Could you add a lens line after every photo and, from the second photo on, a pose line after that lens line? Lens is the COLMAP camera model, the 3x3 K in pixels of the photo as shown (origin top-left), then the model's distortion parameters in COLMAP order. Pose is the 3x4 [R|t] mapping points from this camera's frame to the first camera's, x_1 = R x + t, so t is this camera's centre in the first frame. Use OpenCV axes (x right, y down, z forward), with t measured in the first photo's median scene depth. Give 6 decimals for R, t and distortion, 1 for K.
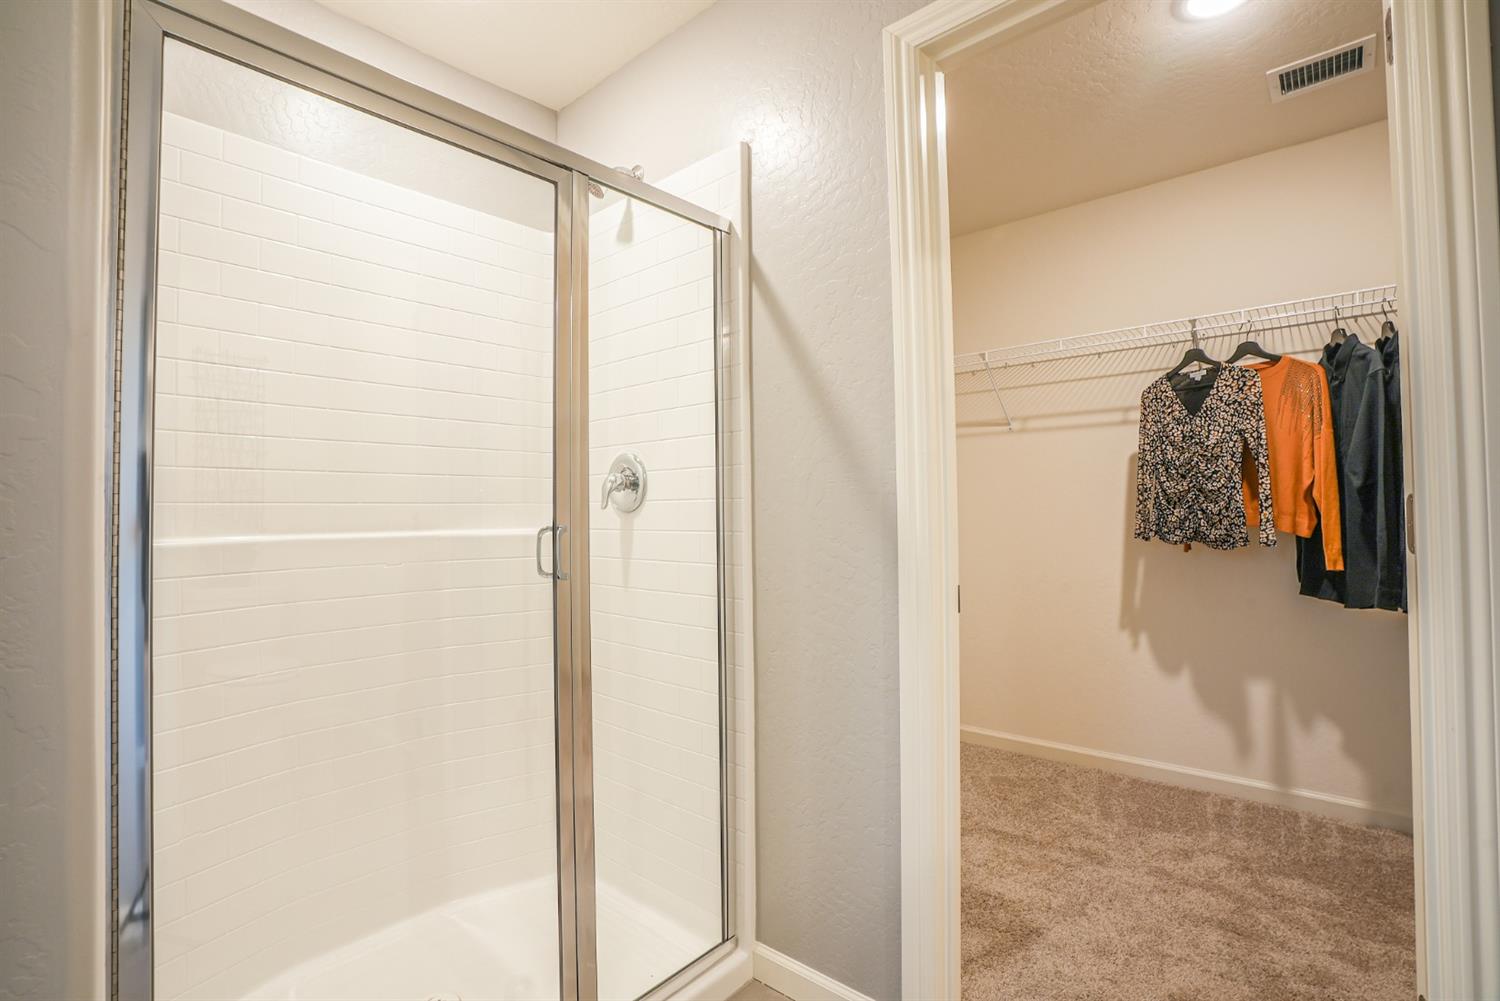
lens RADIAL K [[706.9, 0, 750.0], [0, 706.9, 500.5], [0, 0, 1]] dist [-0.052348, 0.019764]
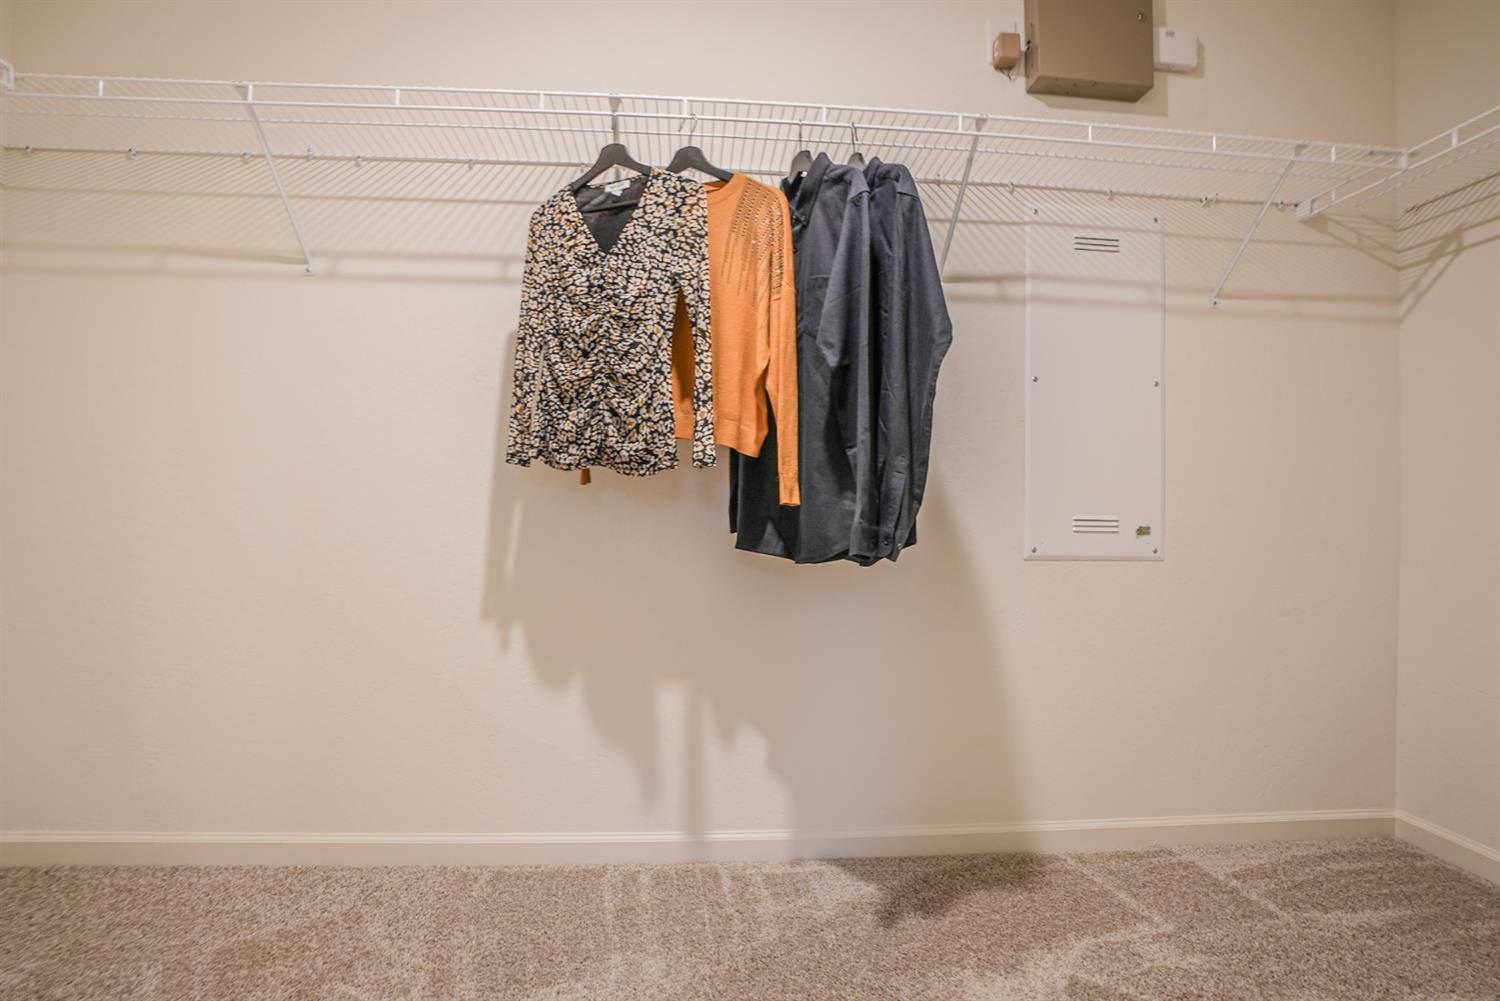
lens RADIAL K [[706.9, 0, 750.0], [0, 706.9, 500.5], [0, 0, 1]] dist [-0.052348, 0.019764]
pose [[0.706737, 0.040102, 0.706339, 0.319024], [-0.042199, 0.999004, -0.014495, 0.096604], [-0.706216, -0.019563, 0.707726, 0.497341]]
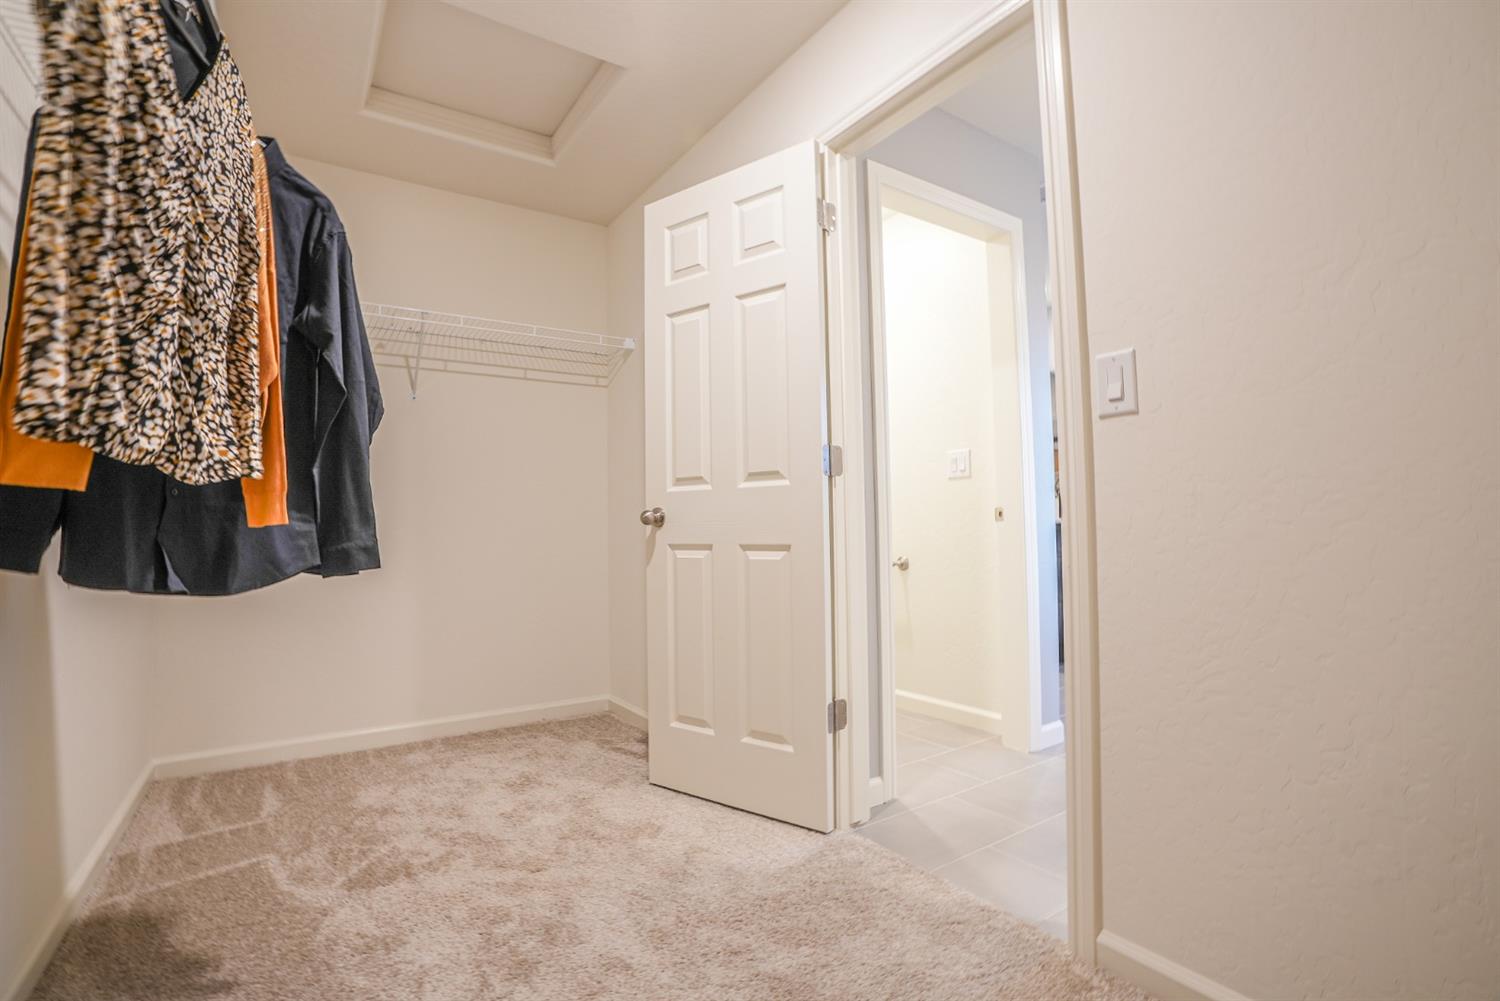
lens RADIAL K [[706.9, 0, 750.0], [0, 706.9, 500.5], [0, 0, 1]] dist [-0.052348, 0.019764]
pose [[-0.963370, 0.039391, 0.265266, 0.298110], [0.023242, 0.997695, -0.063748, 0.117156], [-0.267165, -0.055247, -0.962066, 1.245788]]
